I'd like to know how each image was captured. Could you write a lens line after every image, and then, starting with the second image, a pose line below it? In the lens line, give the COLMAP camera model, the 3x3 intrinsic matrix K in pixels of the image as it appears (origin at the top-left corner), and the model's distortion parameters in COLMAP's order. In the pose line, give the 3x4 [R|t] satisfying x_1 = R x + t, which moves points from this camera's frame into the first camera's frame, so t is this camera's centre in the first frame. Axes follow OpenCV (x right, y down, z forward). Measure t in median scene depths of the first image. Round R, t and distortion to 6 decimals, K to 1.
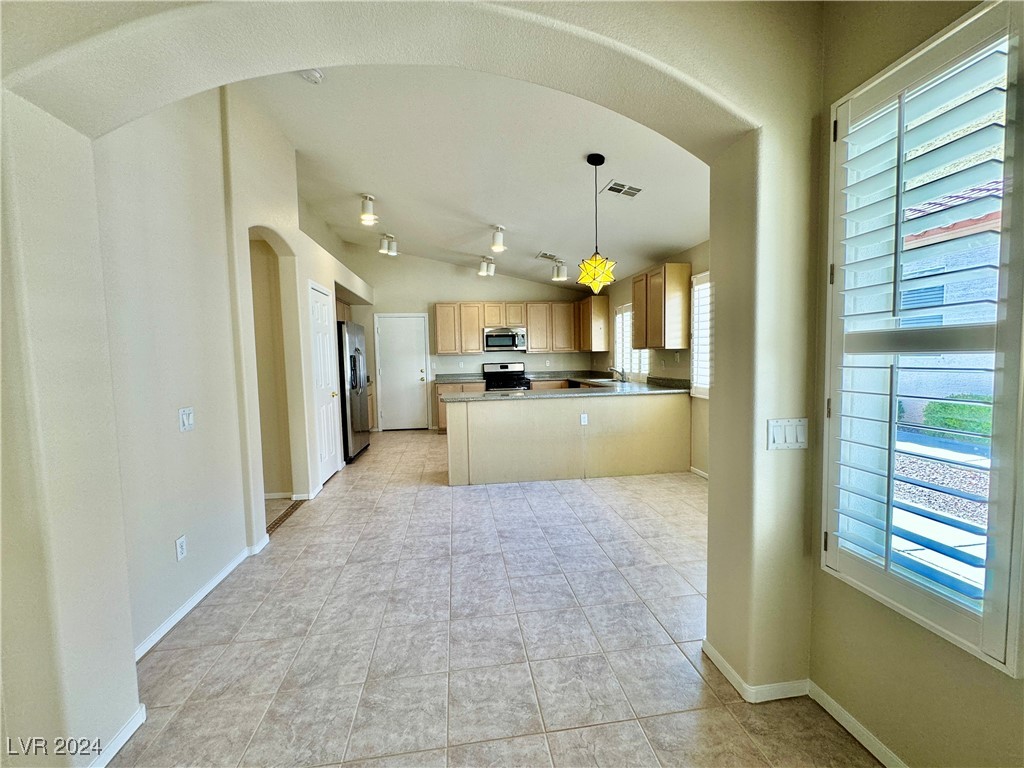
lens RADIAL K [[409.0, 0, 510.8], [0, 409.0, 382.6], [0, 0, 1]] dist [-0.002569, 0.000272]
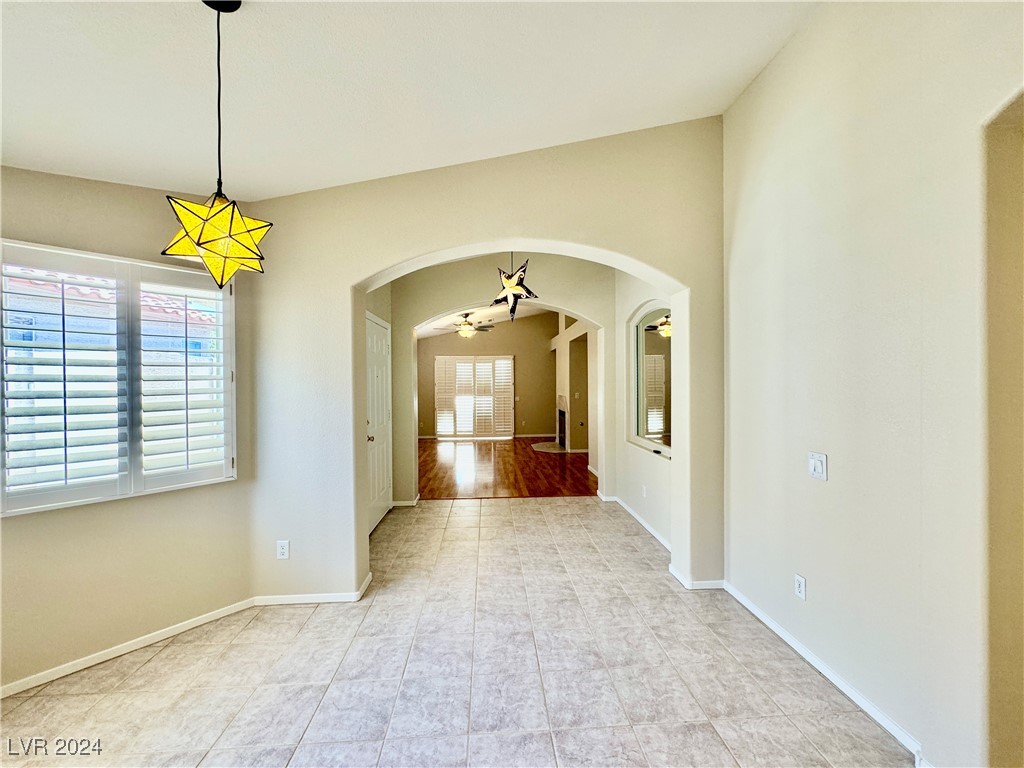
lens RADIAL K [[409.0, 0, 510.8], [0, 409.0, 382.6], [0, 0, 1]] dist [-0.002569, 0.000272]
pose [[-0.996420, 0.029262, 0.079311, -0.071096], [0.034314, 0.997417, 0.063101, -0.068581], [-0.077260, 0.065597, -0.994851, 0.754377]]
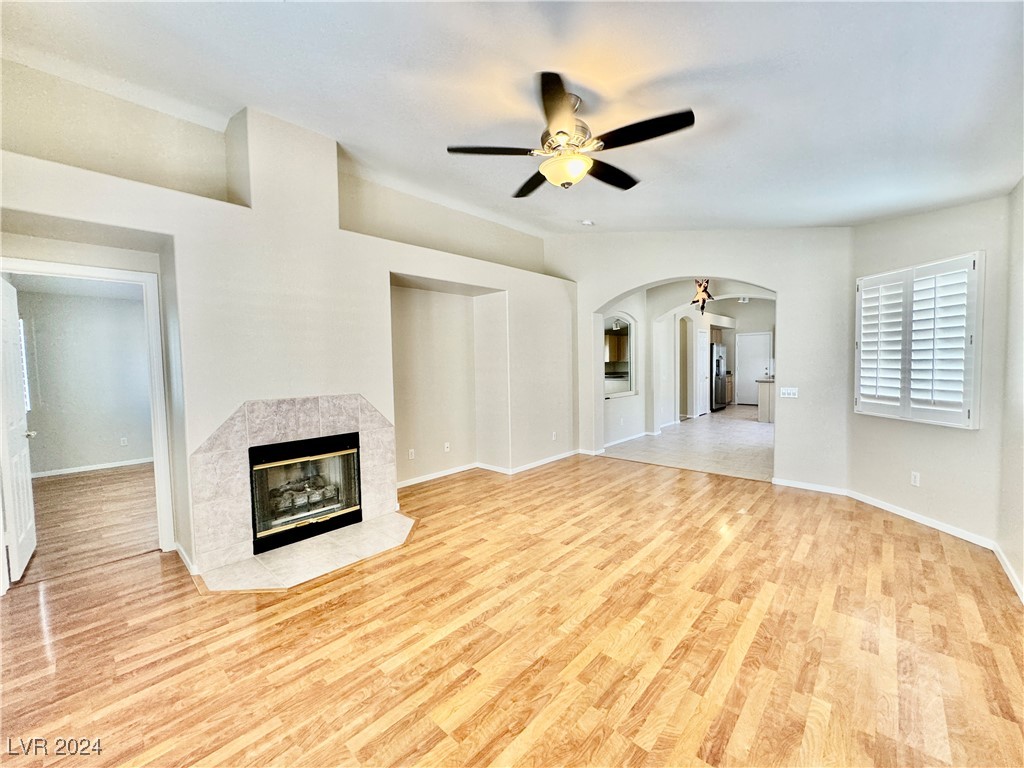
lens RADIAL K [[409.0, 0, 510.8], [0, 409.0, 382.6], [0, 0, 1]] dist [-0.002569, 0.000272]
pose [[0.636907, 0.045438, -0.769601, 0.477212], [-0.044065, 0.998775, 0.022501, 0.043009], [0.769680, 0.019582, 0.638129, -0.982140]]
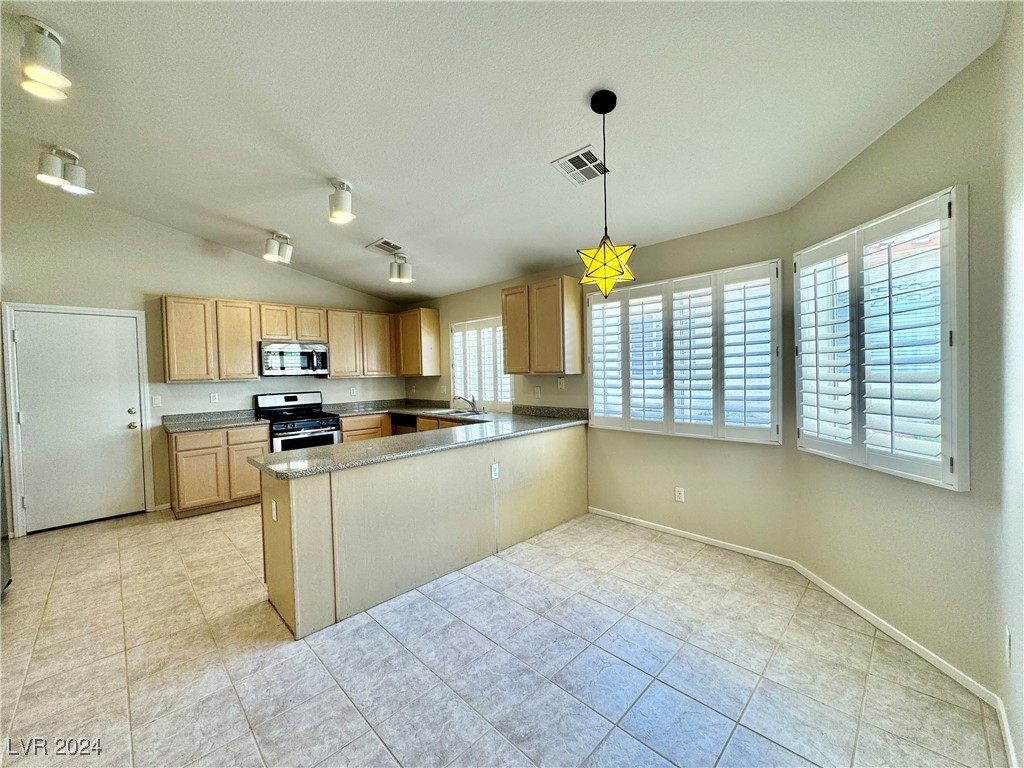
lens RADIAL K [[409.0, 0, 510.8], [0, 409.0, 382.6], [0, 0, 1]] dist [-0.002569, 0.000272]
pose [[0.799408, -0.014329, 0.600618, -0.175004], [0.045907, 0.998250, -0.037285, -0.029439], [-0.599032, 0.057378, 0.798667, 0.296672]]
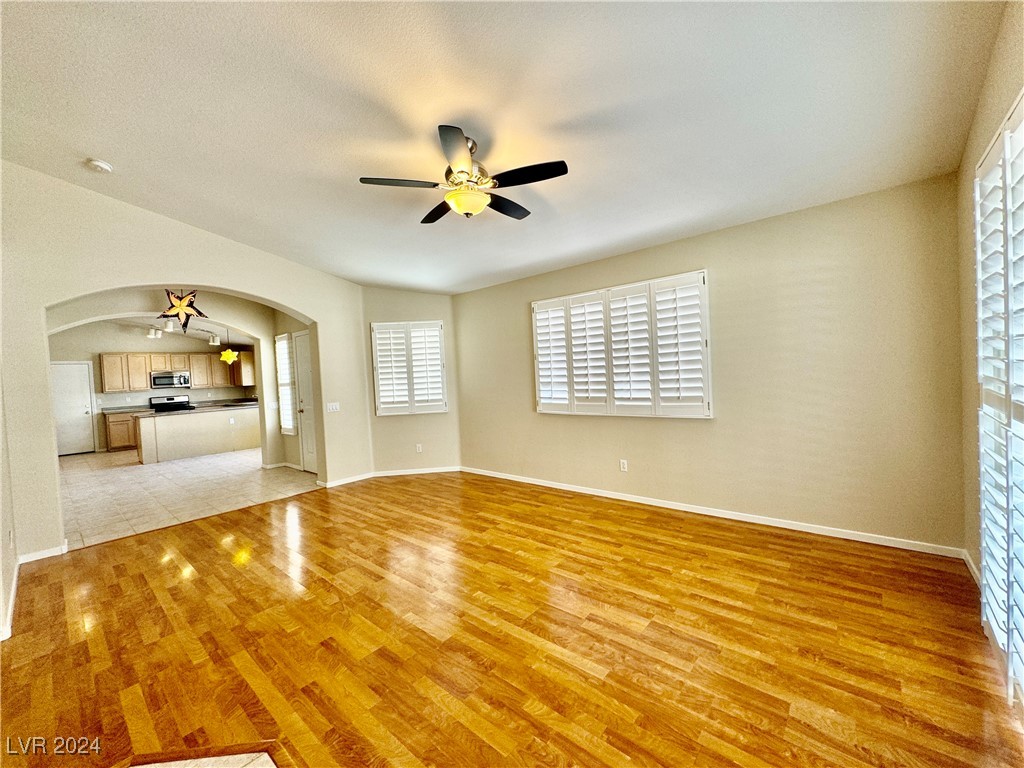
lens RADIAL K [[409.0, 0, 510.8], [0, 409.0, 382.6], [0, 0, 1]] dist [-0.002569, 0.000272]
pose [[0.751238, -0.034271, 0.659142, -0.078371], [0.079830, 0.996038, -0.039197, 0.068178], [-0.655186, 0.082066, 0.750997, -1.053129]]
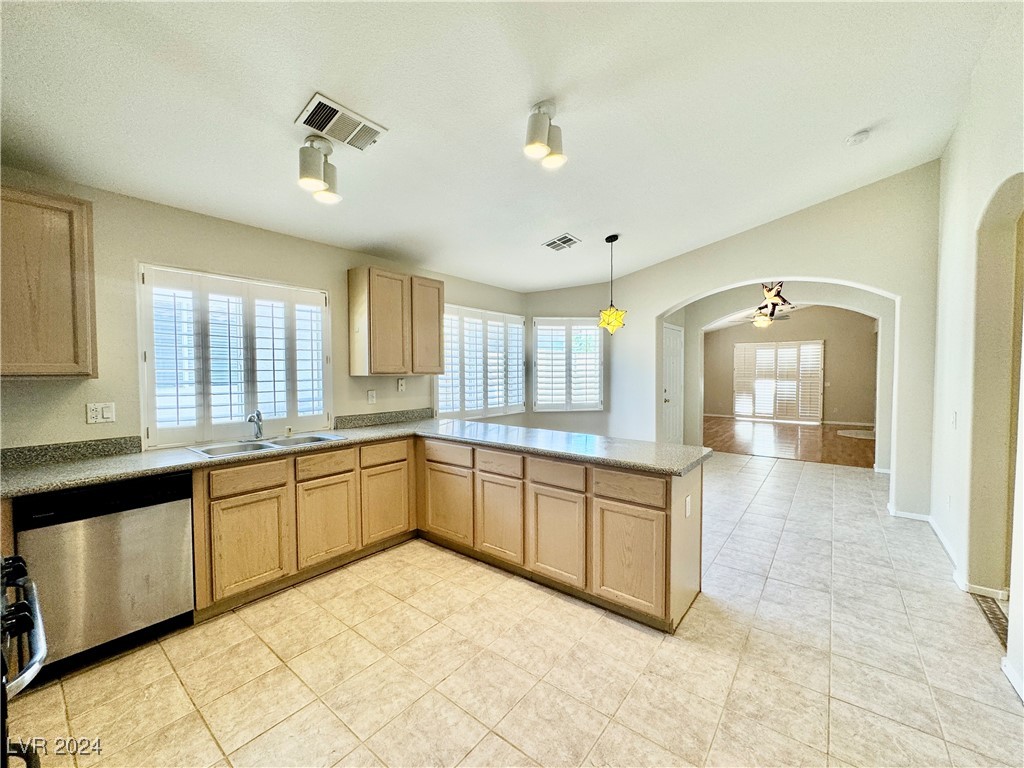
lens RADIAL K [[409.0, 0, 510.8], [0, 409.0, 382.6], [0, 0, 1]] dist [-0.002569, 0.000272]
pose [[-0.690942, 0.002994, 0.722904, -0.291495], [0.066129, 0.996060, 0.059080, -0.084436], [-0.719879, 0.088626, -0.688418, 1.169799]]
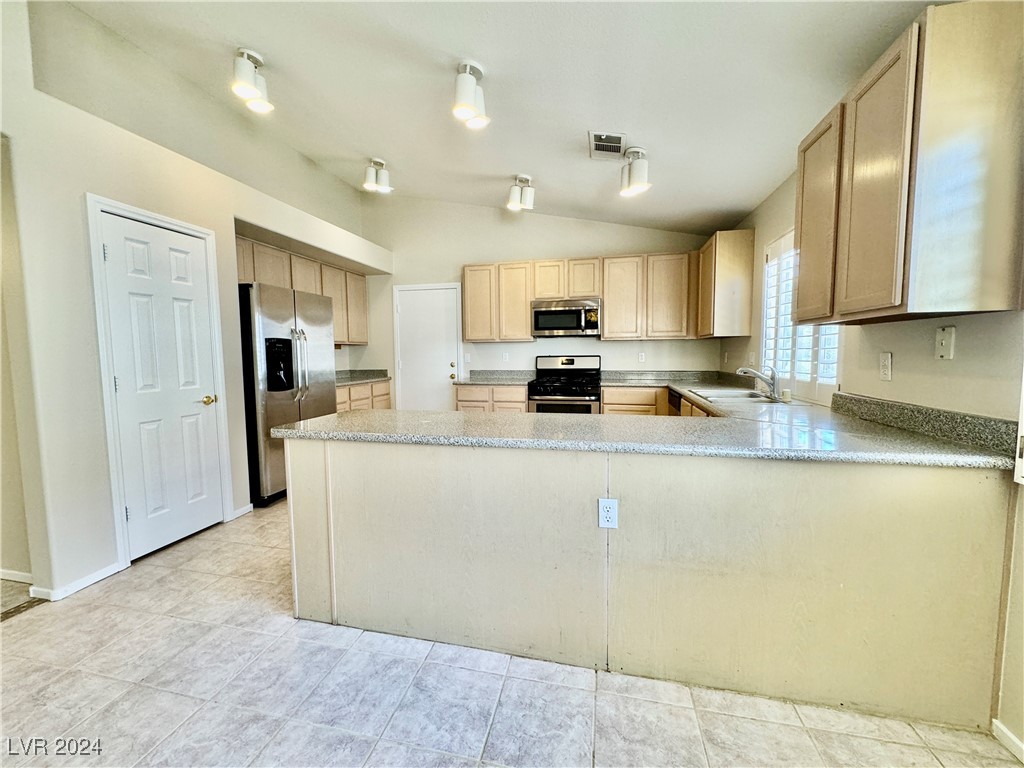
lens RADIAL K [[409.0, 0, 510.8], [0, 409.0, 382.6], [0, 0, 1]] dist [-0.002569, 0.000272]
pose [[0.935523, 0.040099, -0.350984, 0.165981], [-0.034482, 0.999158, 0.022242, -0.021856], [0.351580, -0.008705, 0.936117, 0.479318]]
